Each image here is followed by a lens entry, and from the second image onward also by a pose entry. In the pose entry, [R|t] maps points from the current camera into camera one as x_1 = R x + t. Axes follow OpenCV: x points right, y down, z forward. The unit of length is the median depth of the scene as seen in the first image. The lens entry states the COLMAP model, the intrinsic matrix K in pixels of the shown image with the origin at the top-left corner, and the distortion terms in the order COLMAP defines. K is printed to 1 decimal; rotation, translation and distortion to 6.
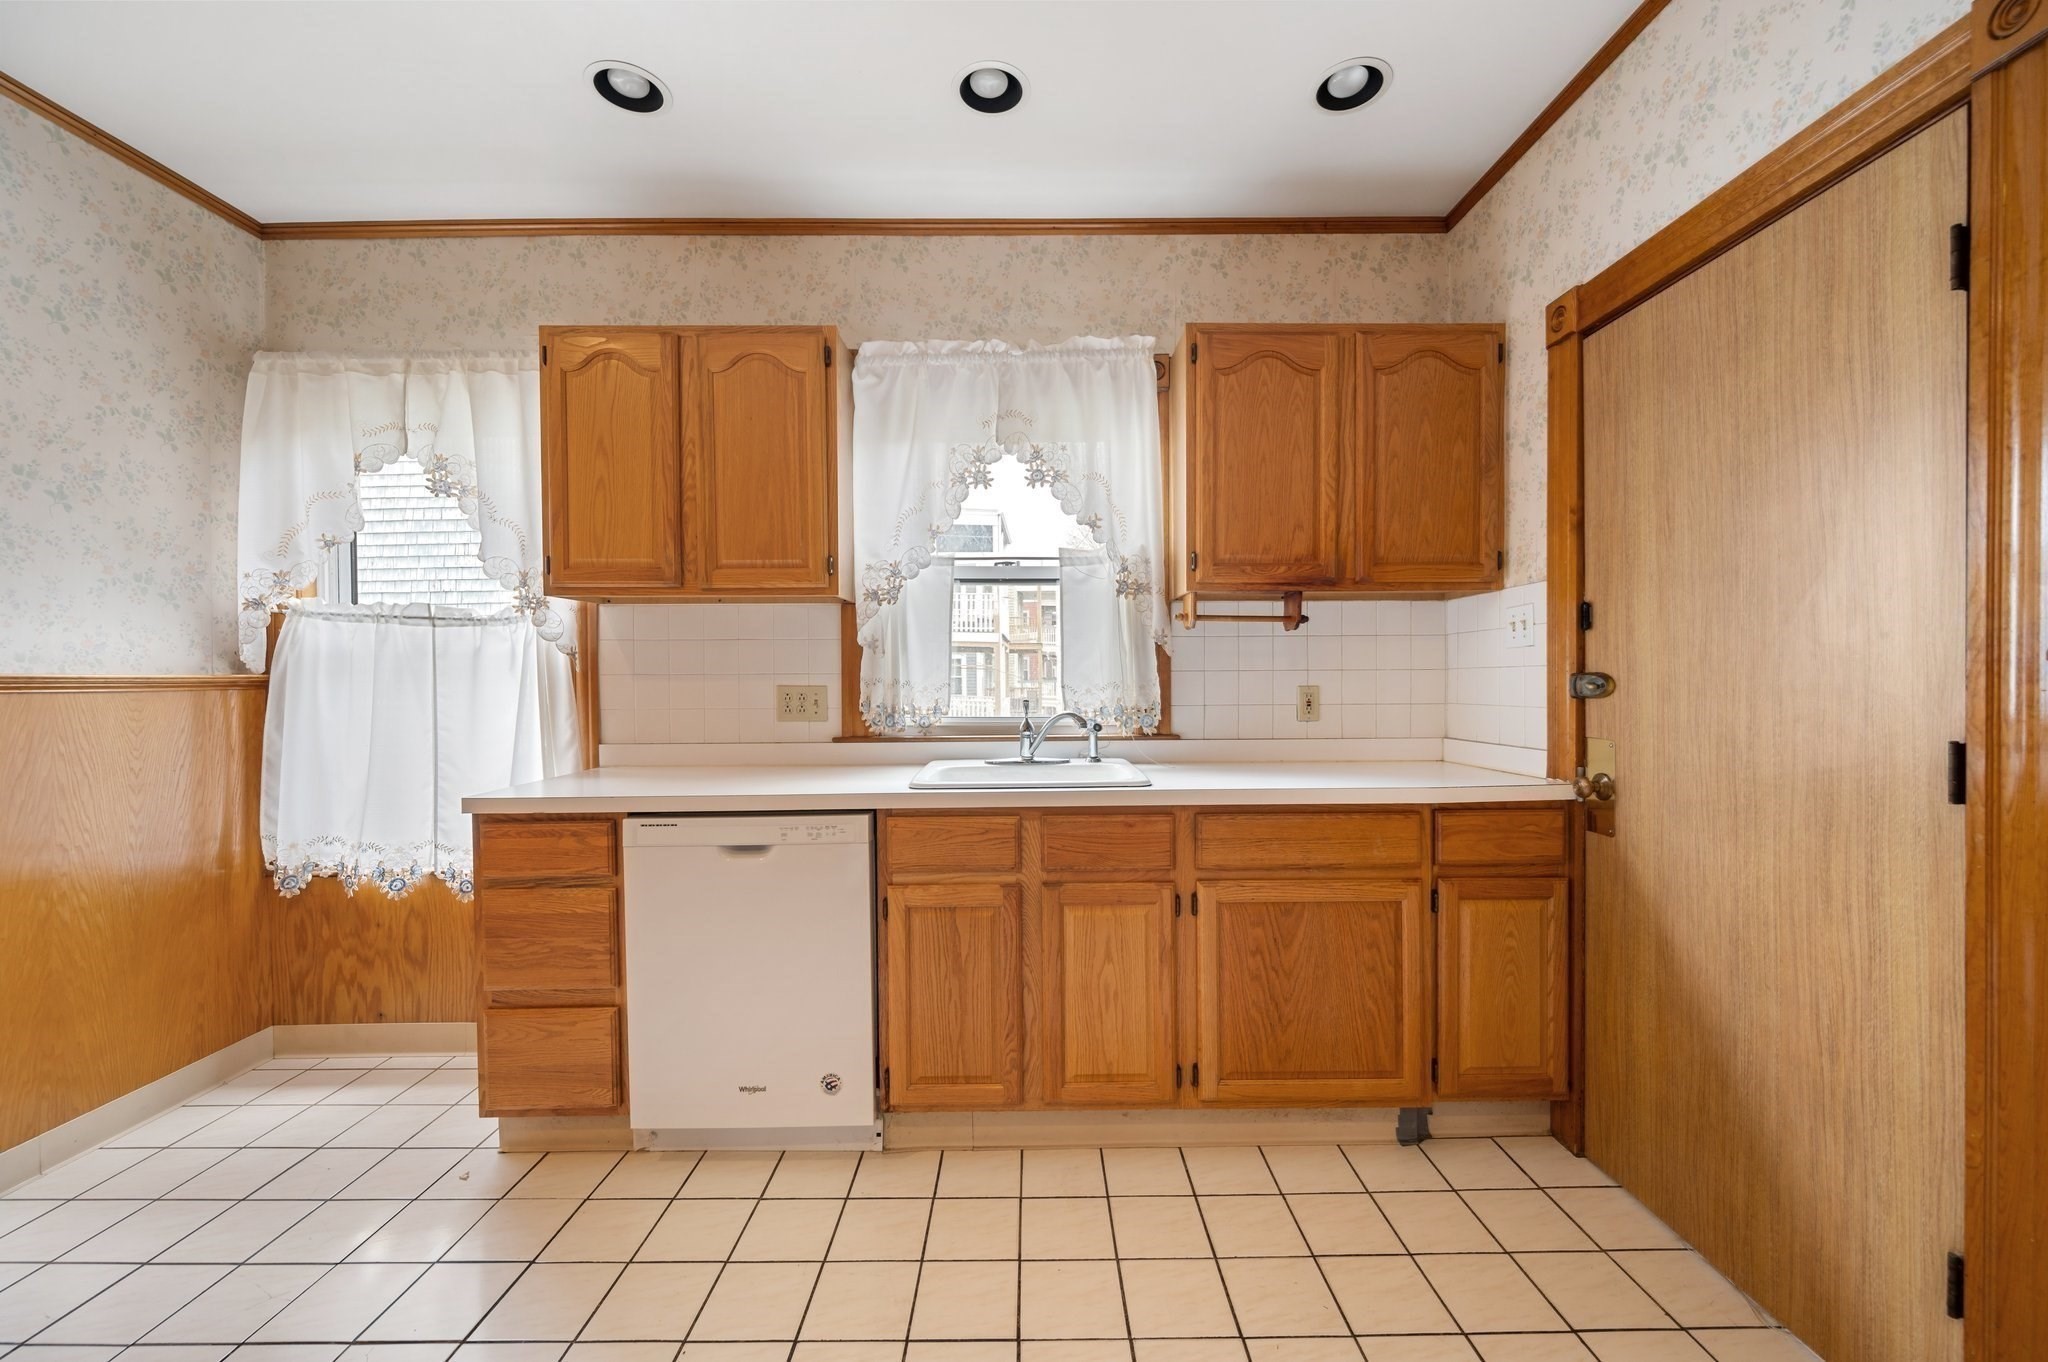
lens RADIAL K [[802.3, 0, 1028.2], [0, 802.3, 685.6], [0, 0, 1]] dist [-0.000505, -0.000063]
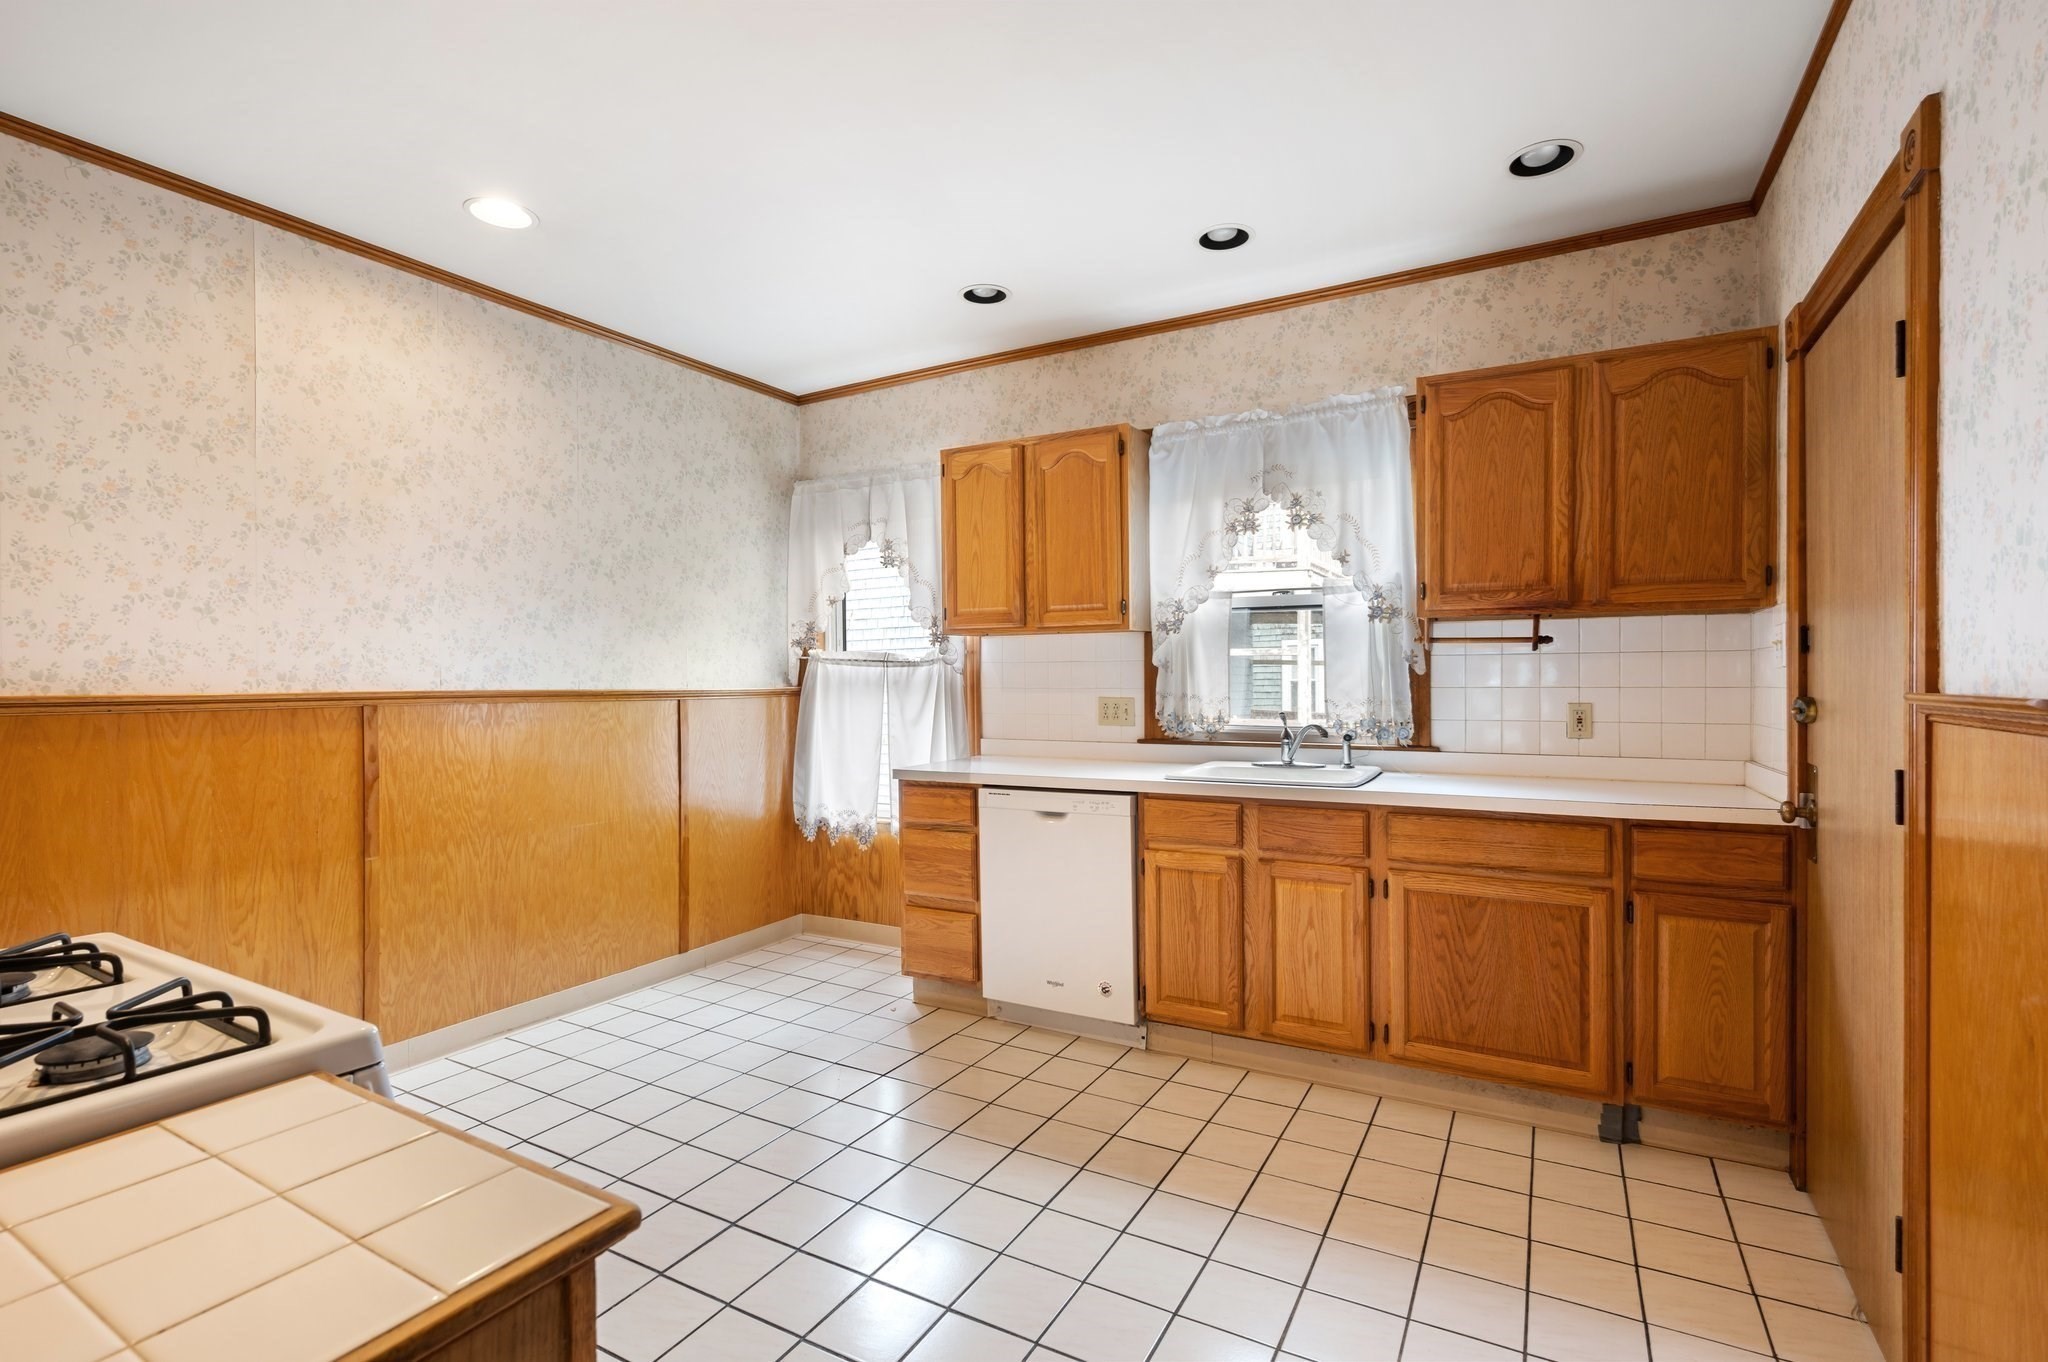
lens RADIAL K [[929.5, 0, 1032.2], [0, 929.5, 684.3], [0, 0, 1]] dist [-0.001435, -0.000276]
pose [[0.870820, 0.003913, -0.491587, 0.407721], [-0.003000, 0.999992, 0.002646, -0.030359], [0.491593, -0.000829, 0.870824, -0.432176]]
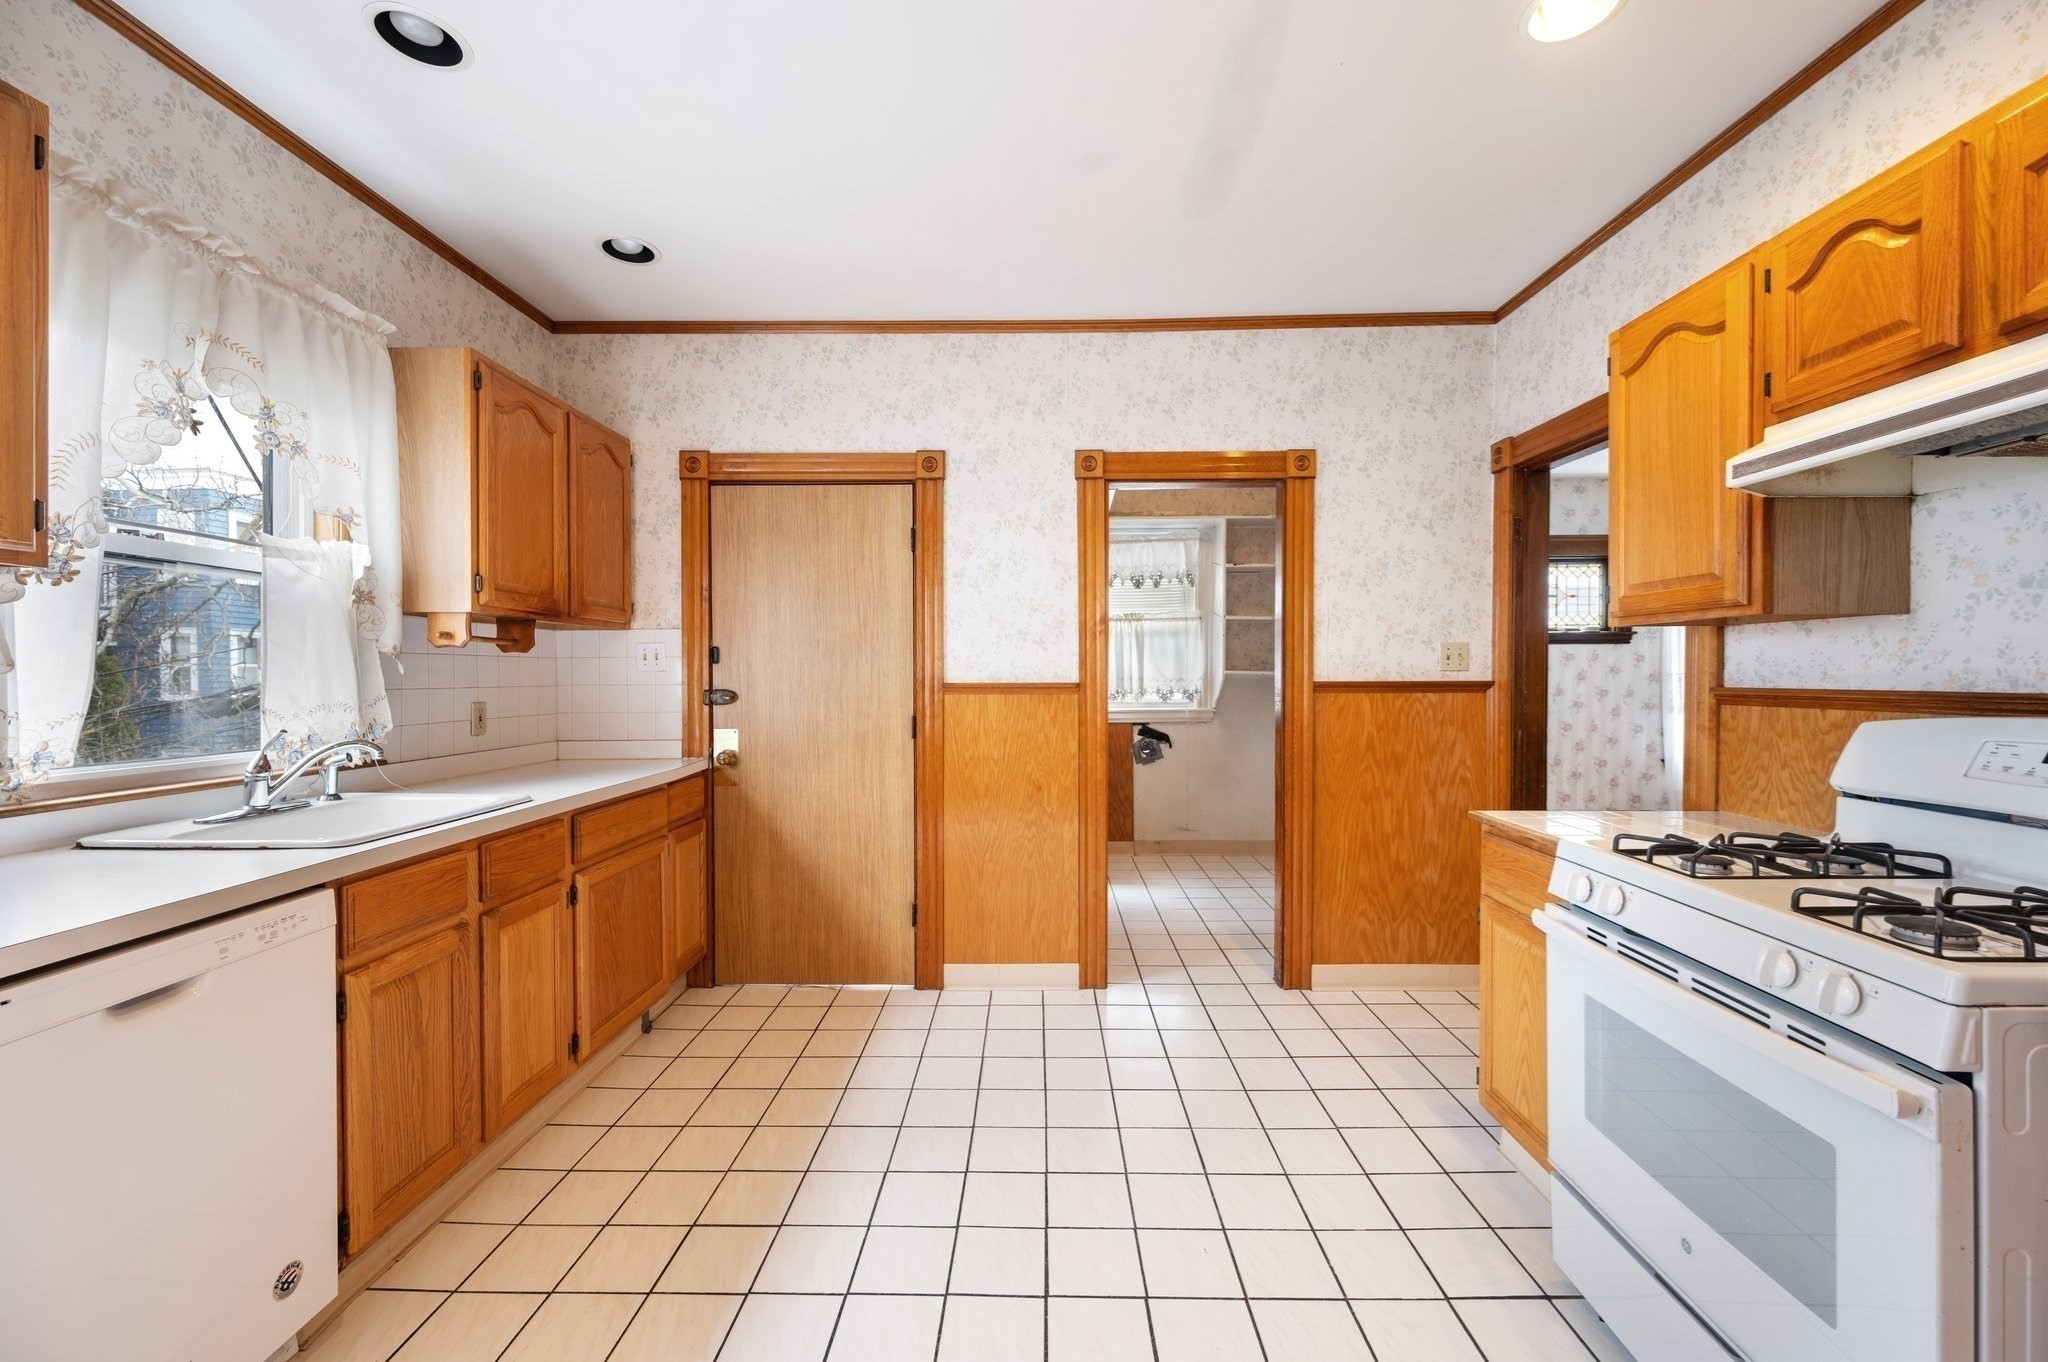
lens RADIAL K [[810.5, 0, 1031.2], [0, 810.5, 683.5], [0, 0, 1]] dist [-0.000091, -0.000173]
pose [[0.017960, -0.004197, 0.999830, -0.902604], [0.009949, 0.999942, 0.004018, -0.027063], [-0.999789, 0.009875, 0.018001, 0.306771]]
